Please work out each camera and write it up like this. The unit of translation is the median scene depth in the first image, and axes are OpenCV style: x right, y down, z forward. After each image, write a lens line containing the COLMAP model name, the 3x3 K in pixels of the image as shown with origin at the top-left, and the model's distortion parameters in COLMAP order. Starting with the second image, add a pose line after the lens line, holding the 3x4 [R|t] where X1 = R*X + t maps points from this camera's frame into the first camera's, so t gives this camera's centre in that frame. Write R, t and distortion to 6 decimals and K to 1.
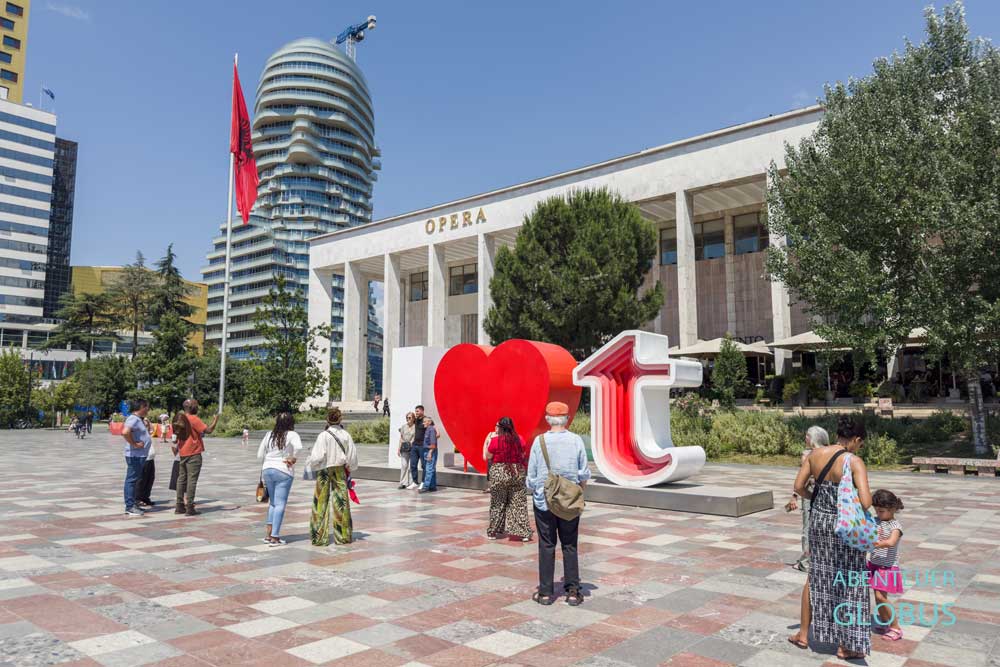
lens RADIAL K [[699.4, 0, 500.0], [0, 699.4, 333.5], [0, 0, 1]] dist [0.024462, -0.002532]
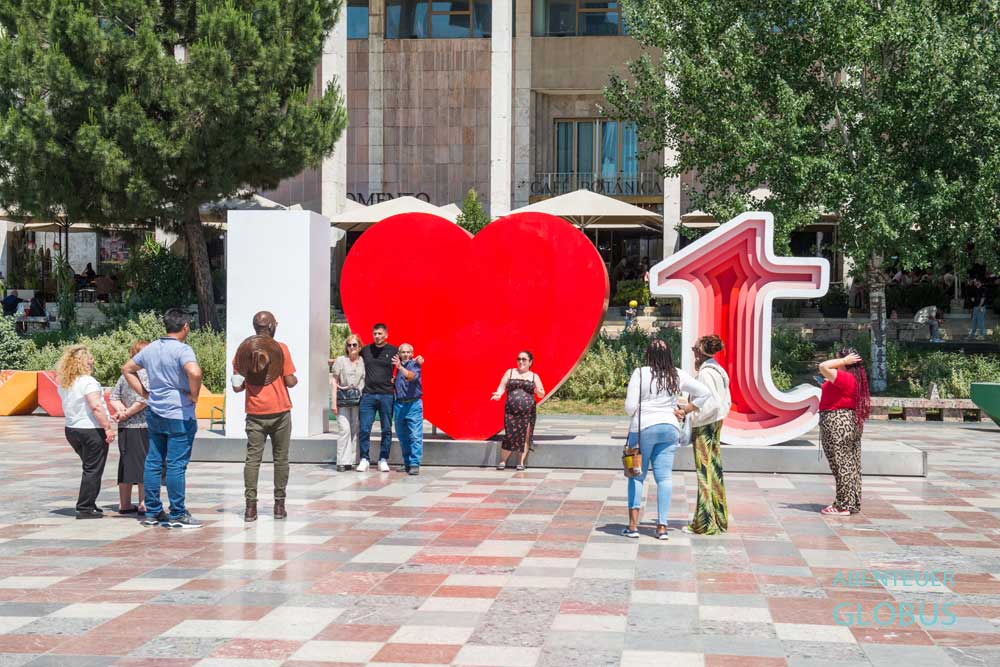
lens RADIAL K [[1437.0, 0, 500.0], [0, 1437.0, 333.5], [0, 0, 1]] dist [0.175167, 0.007919]
pose [[0.845346, 0.002973, 0.534211, -0.419532], [-0.065732, 0.992965, 0.098490, -0.005370], [-0.530160, -0.118373, 0.839594, -0.015119]]
